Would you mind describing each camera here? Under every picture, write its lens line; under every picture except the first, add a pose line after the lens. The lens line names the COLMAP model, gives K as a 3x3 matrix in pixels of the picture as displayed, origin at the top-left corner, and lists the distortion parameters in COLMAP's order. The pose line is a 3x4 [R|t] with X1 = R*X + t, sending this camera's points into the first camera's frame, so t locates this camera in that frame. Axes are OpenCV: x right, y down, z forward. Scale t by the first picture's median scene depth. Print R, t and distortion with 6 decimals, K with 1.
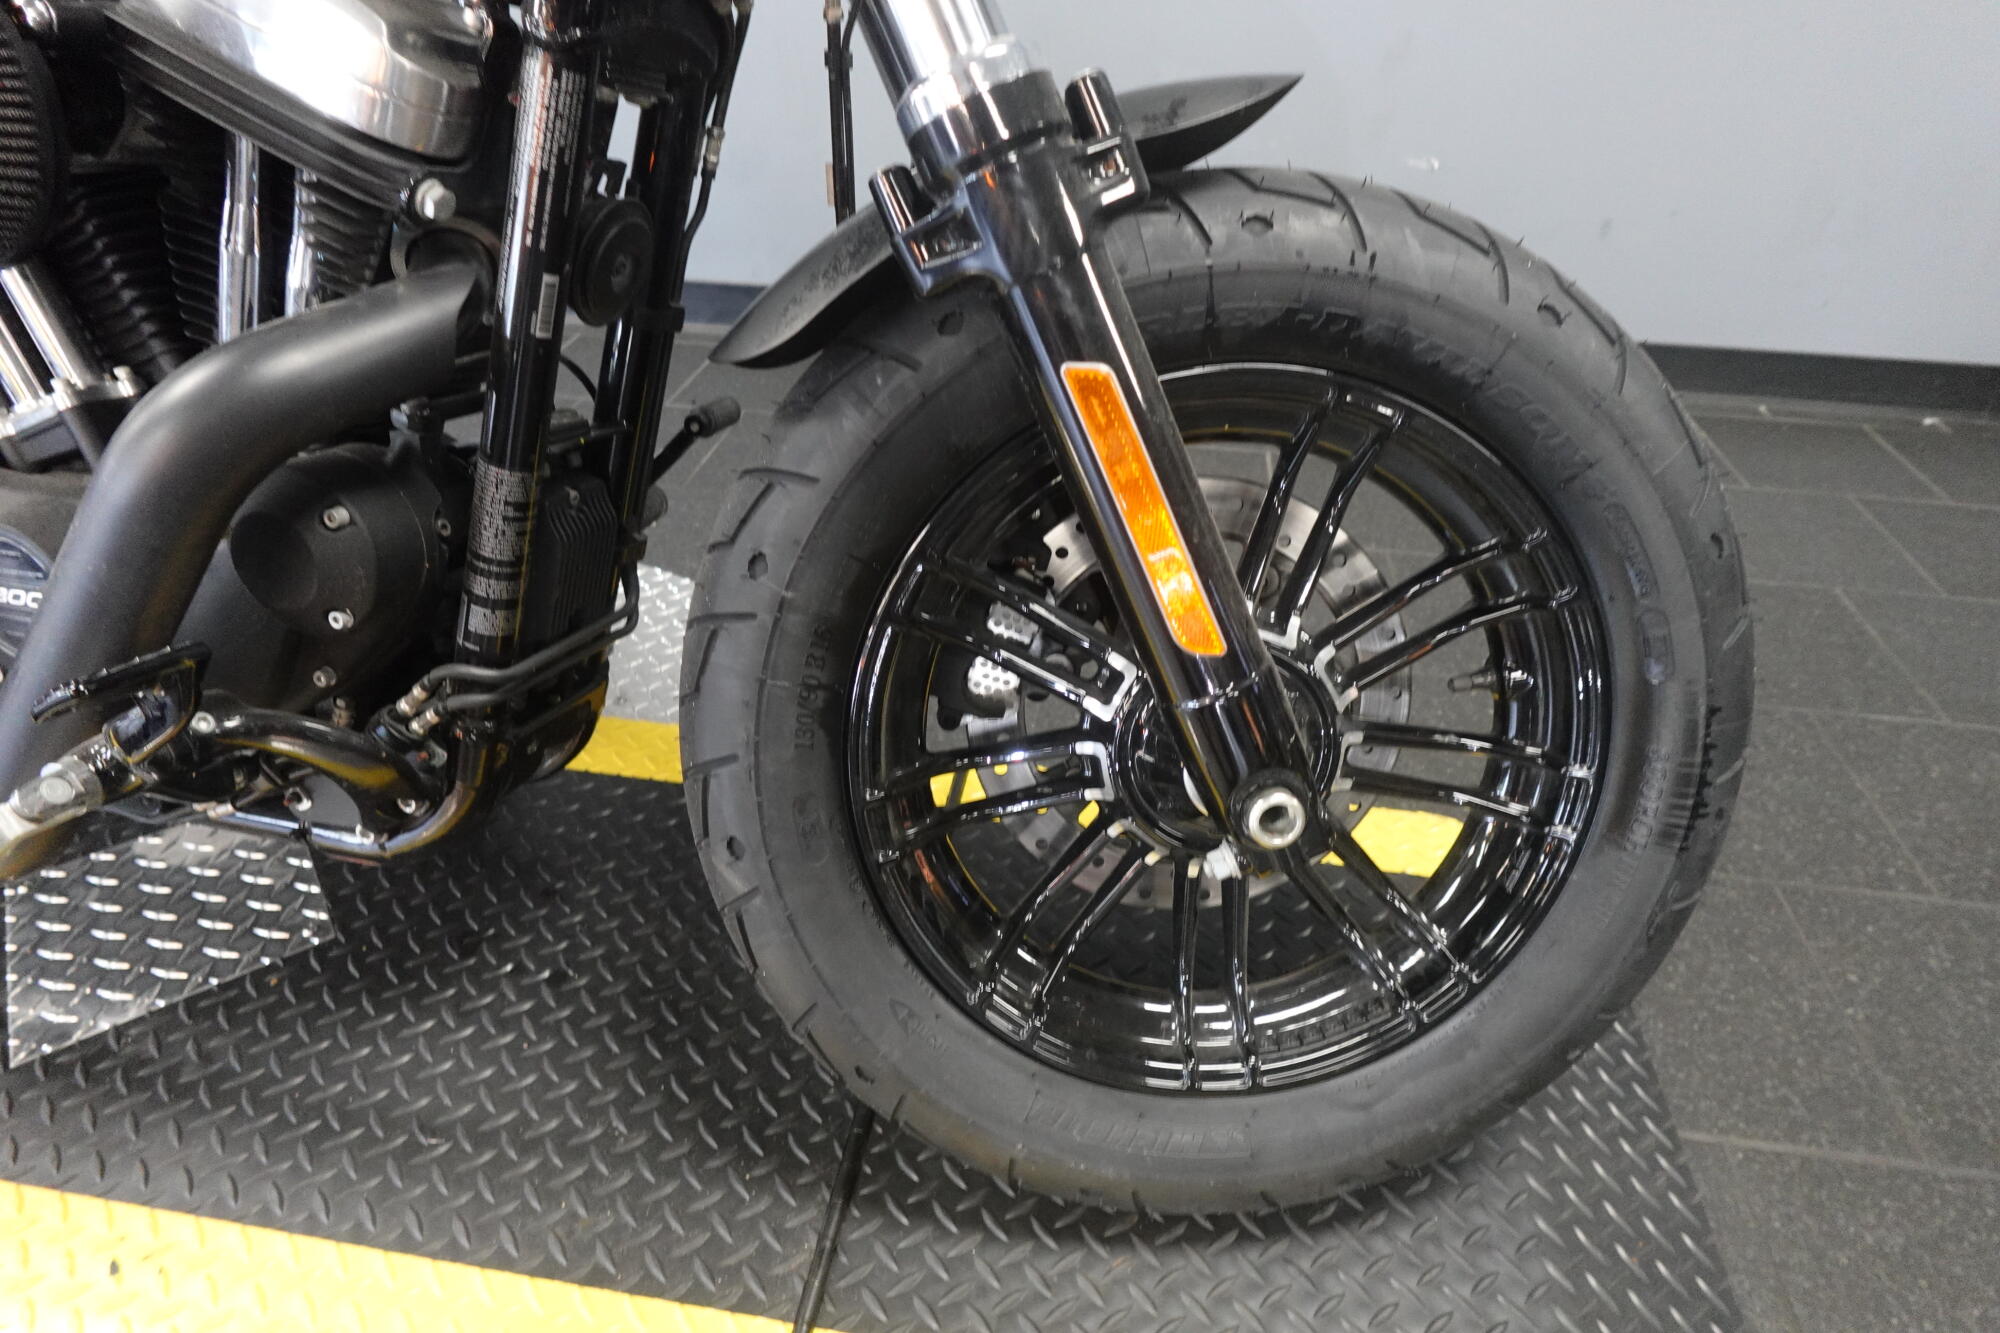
lens RADIAL K [[1133.5, 0, 1009.1], [0, 1133.5, 664.5], [0, 0, 1]] dist [0.004188, -0.002450]
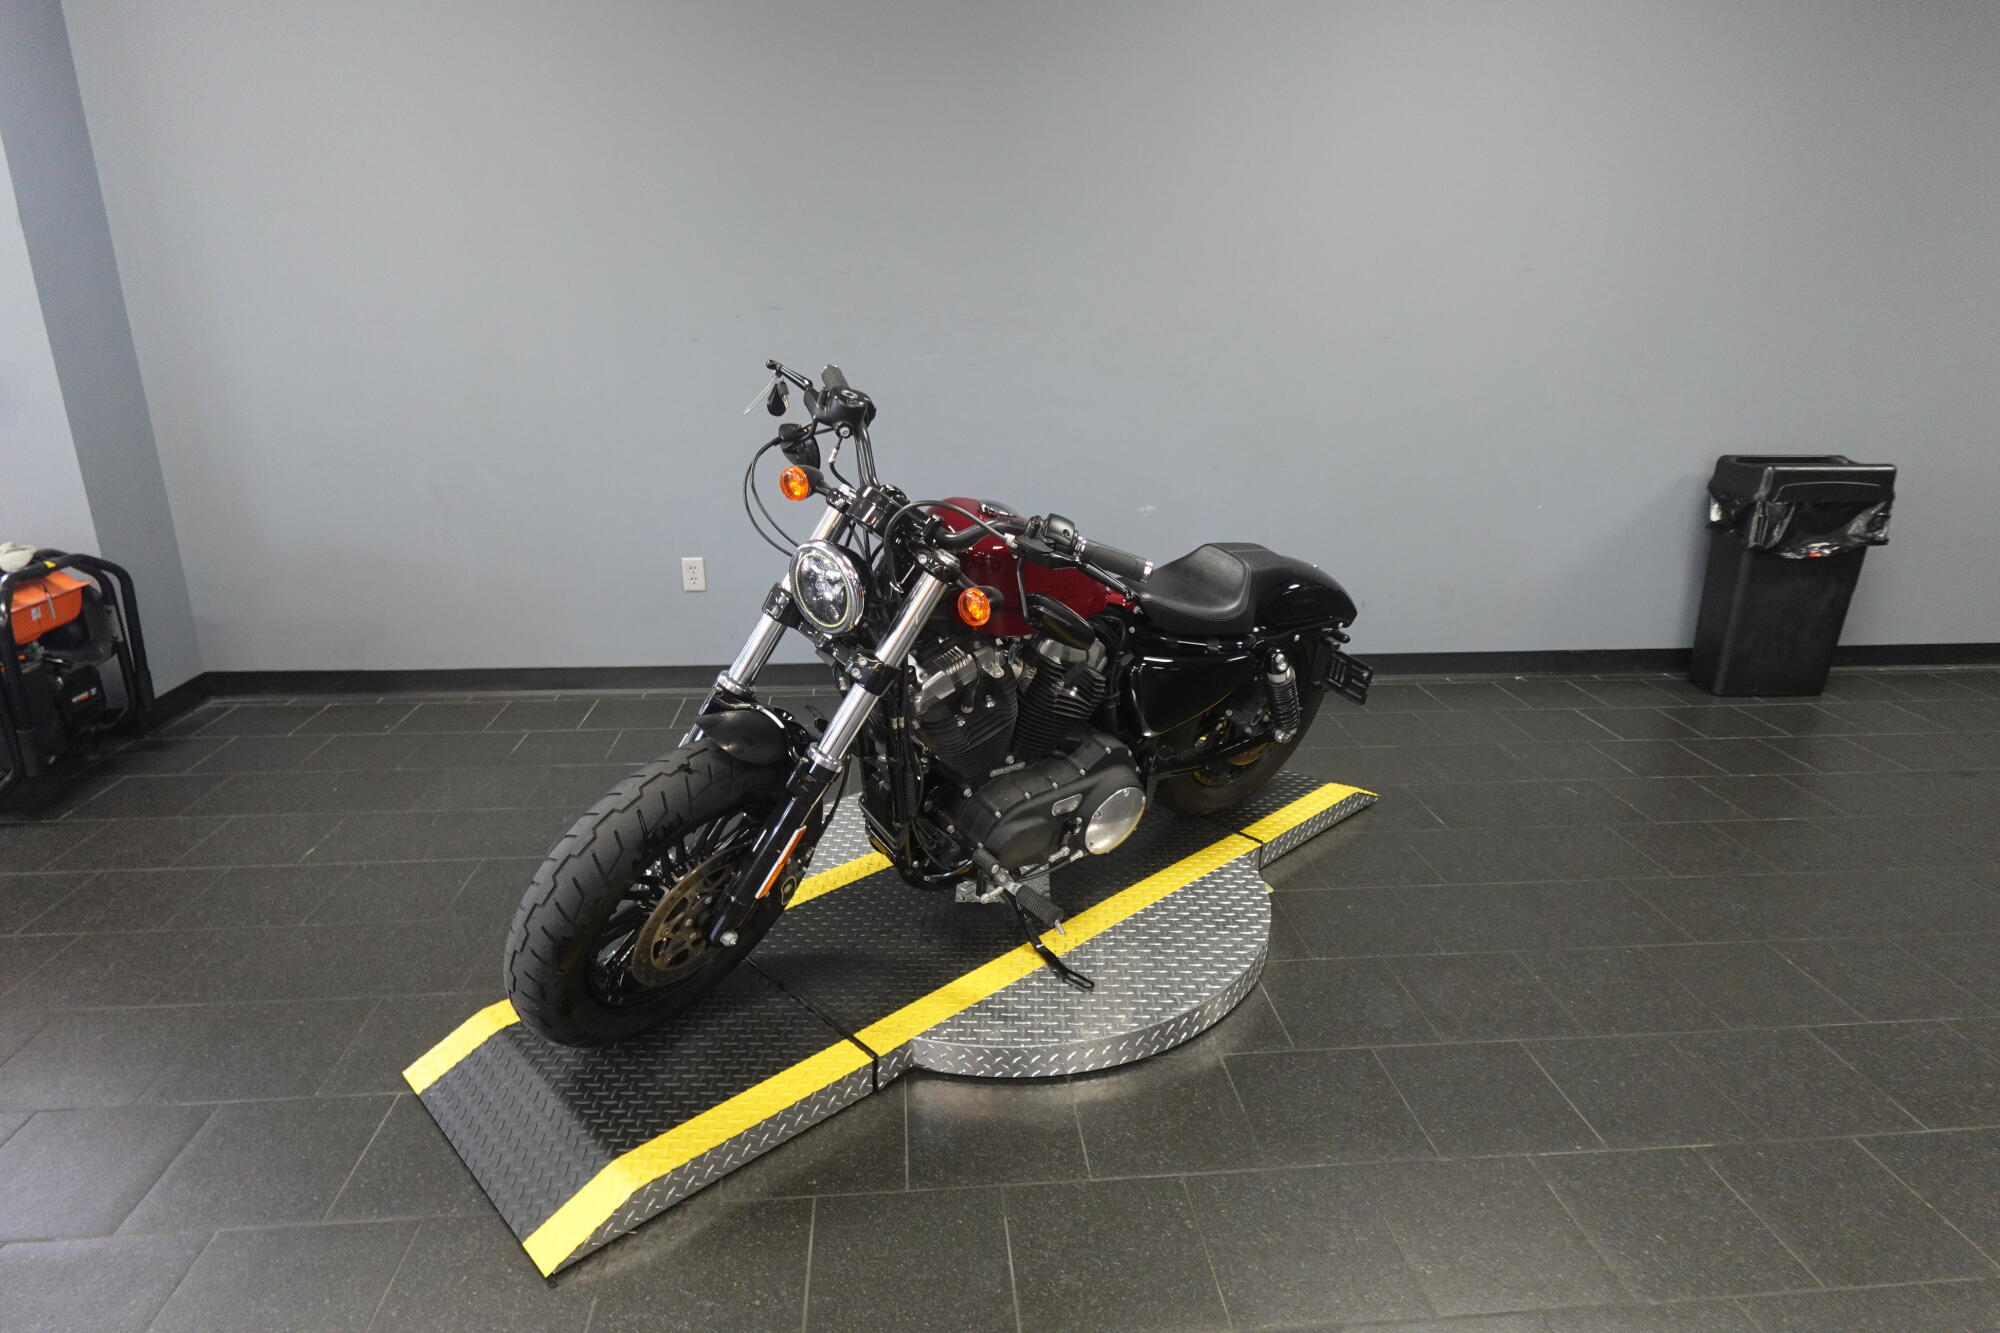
lens RADIAL K [[1131.9, 0, 1008.8], [0, 1131.9, 664.9], [0, 0, 1]] dist [0.003012, -0.001662]
pose [[0.971310, -0.079201, 0.224242, -0.689937], [0.144005, 0.946269, -0.289546, 0.278709], [-0.189261, 0.313531, 0.930526, -0.936414]]
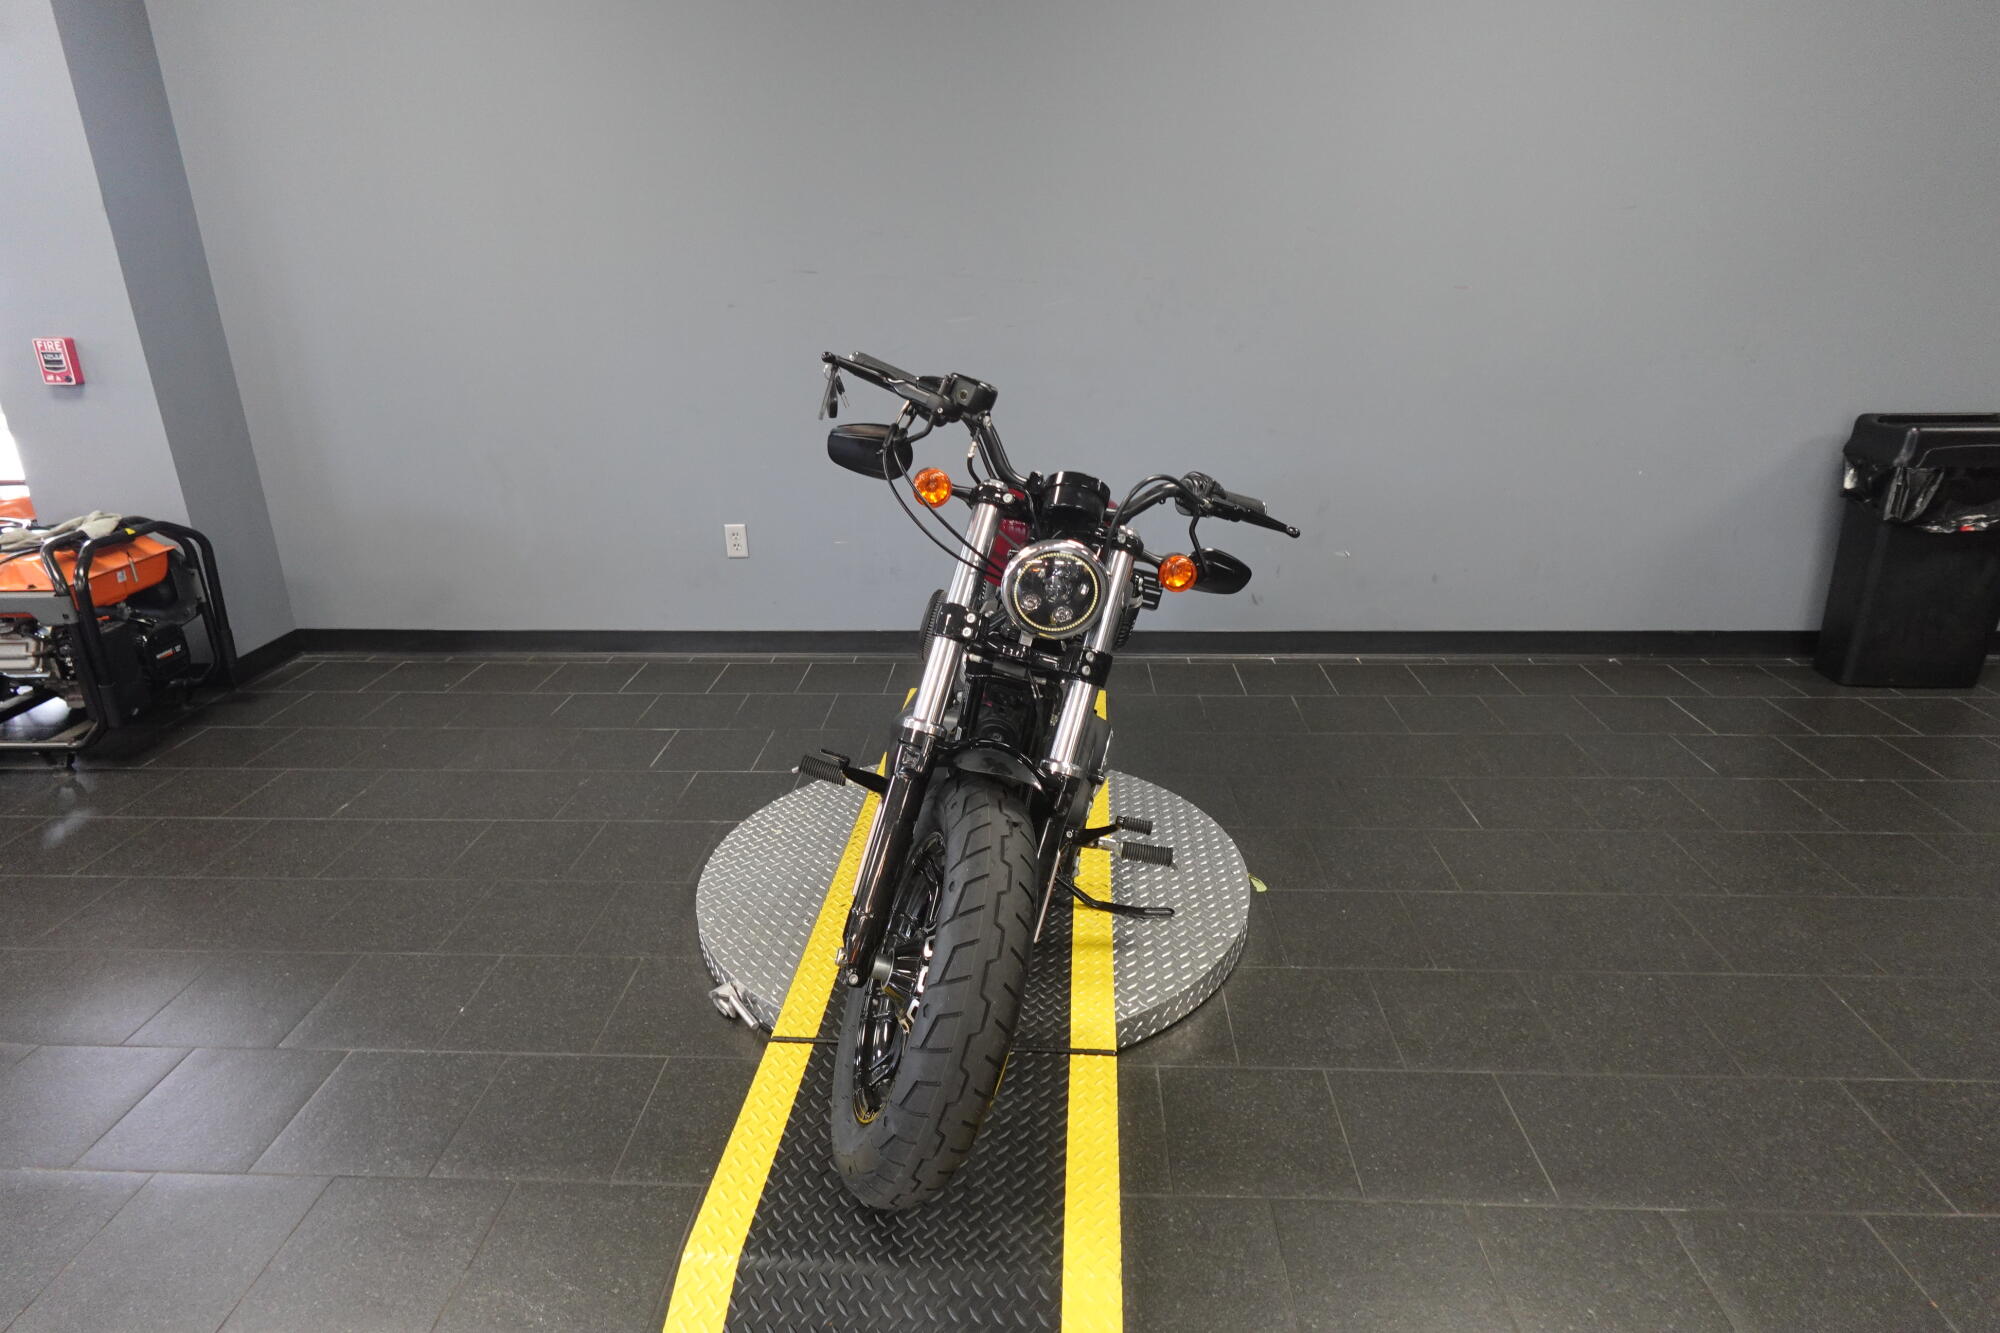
lens RADIAL K [[1133.5, 0, 1009.1], [0, 1133.5, 664.5], [0, 0, 1]] dist [0.004188, -0.002450]
pose [[0.994057, -0.065822, 0.086703, -0.452941], [0.086801, 0.959938, -0.266428, 0.257227], [-0.065693, 0.272370, 0.959947, -0.929522]]
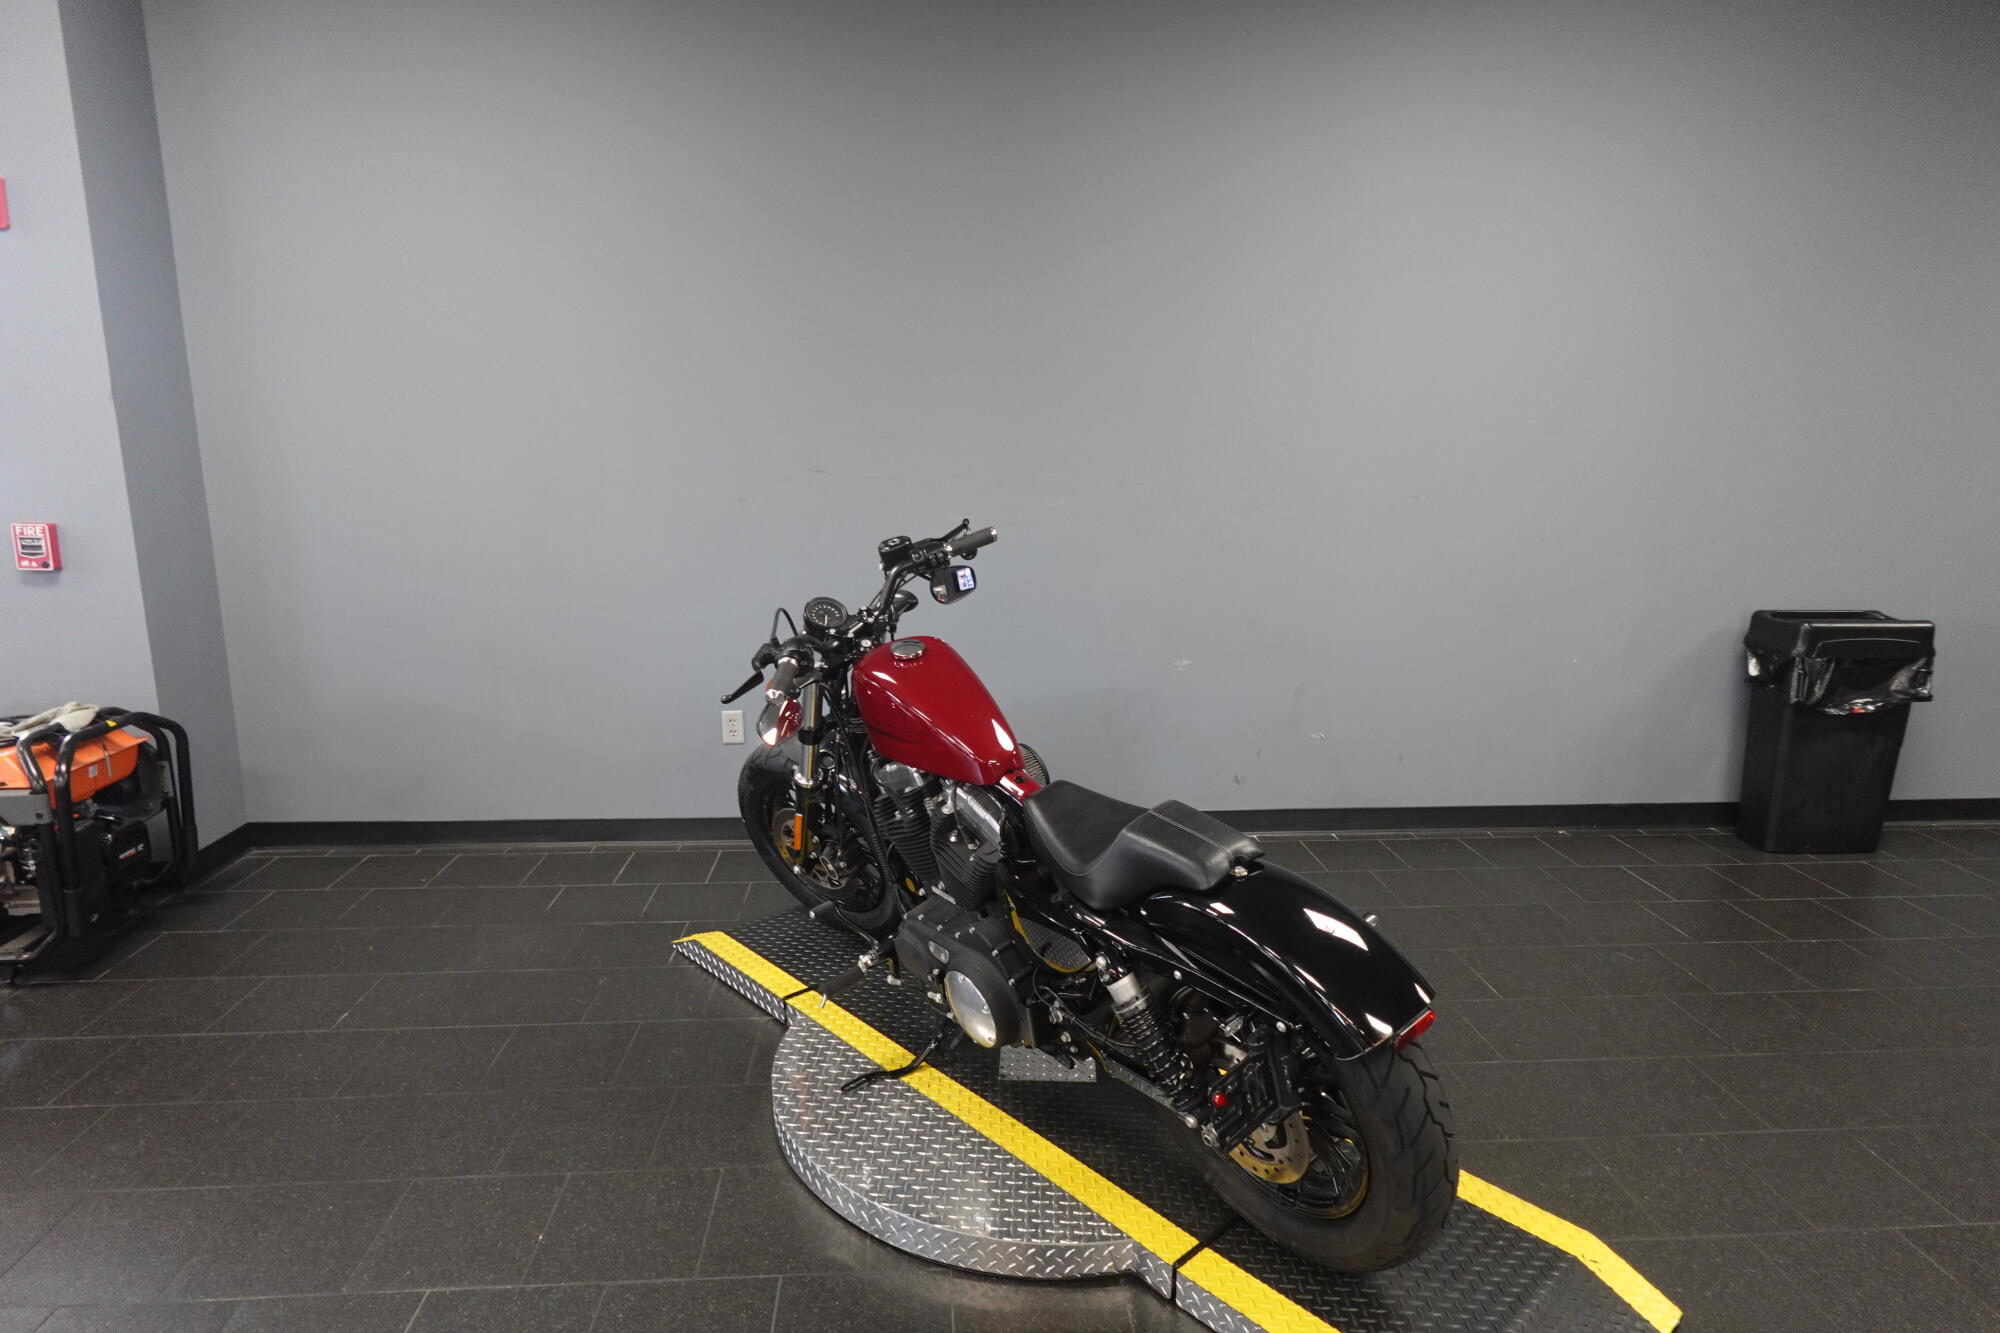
lens RADIAL K [[1133.5, 0, 1009.1], [0, 1133.5, 664.5], [0, 0, 1]] dist [0.004188, -0.002450]
pose [[0.975710, -0.051691, 0.212878, -0.716590], [0.134551, 0.908272, -0.396155, 0.229398], [-0.172874, 0.415175, 0.893165, -0.959480]]
